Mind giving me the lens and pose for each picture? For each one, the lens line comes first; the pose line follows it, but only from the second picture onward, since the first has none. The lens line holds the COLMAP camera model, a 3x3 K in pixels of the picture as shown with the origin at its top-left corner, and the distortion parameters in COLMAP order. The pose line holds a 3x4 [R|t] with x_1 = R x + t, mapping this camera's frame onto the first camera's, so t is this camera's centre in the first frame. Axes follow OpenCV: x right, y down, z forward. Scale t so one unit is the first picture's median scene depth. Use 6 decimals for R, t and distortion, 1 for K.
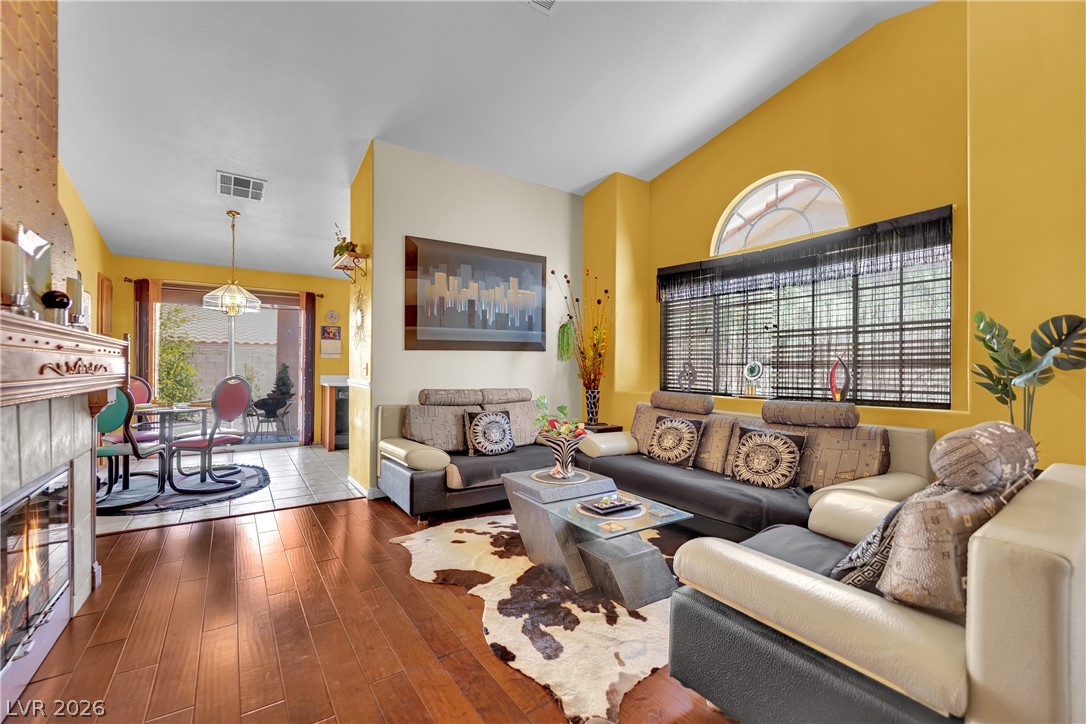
lens RADIAL K [[451.5, 0, 542.3], [0, 451.5, 365.4], [0, 0, 1]] dist [-0.017701, -0.001840]
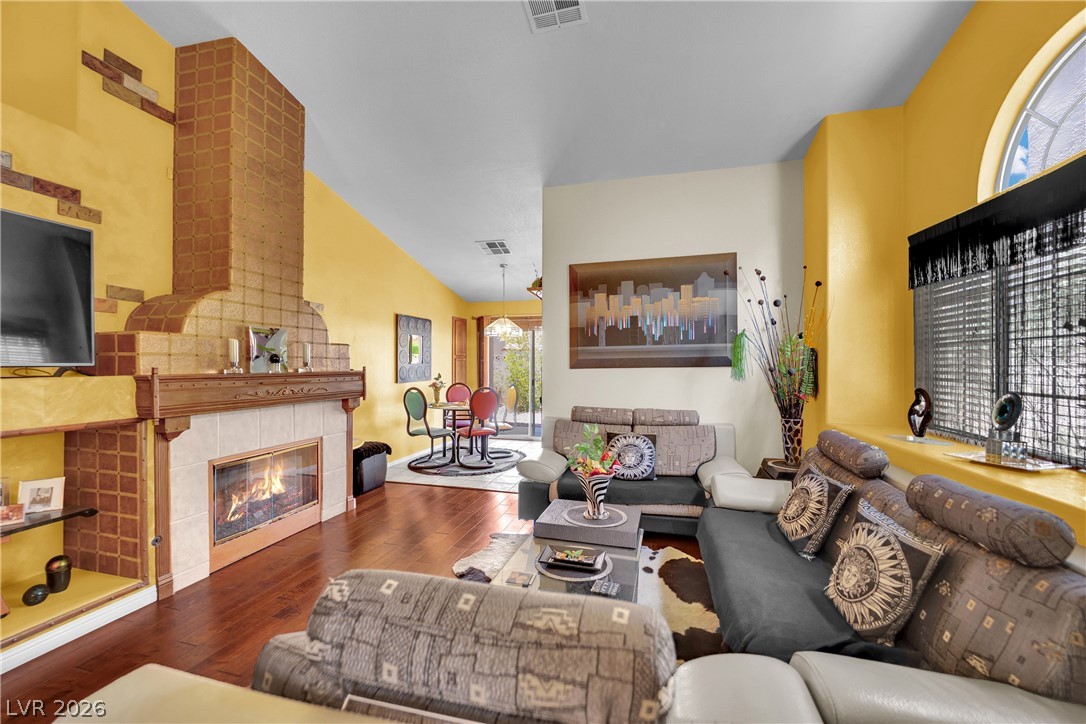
lens RADIAL K [[451.5, 0, 539.4], [0, 451.5, 358.8], [0, 0, 1]] dist [-0.017701, -0.001840]
pose [[0.640866, -0.012994, -0.767543, 0.460768], [0.005931, 0.999911, -0.011976, -0.042515], [0.767630, 0.003123, 0.640886, 0.220914]]
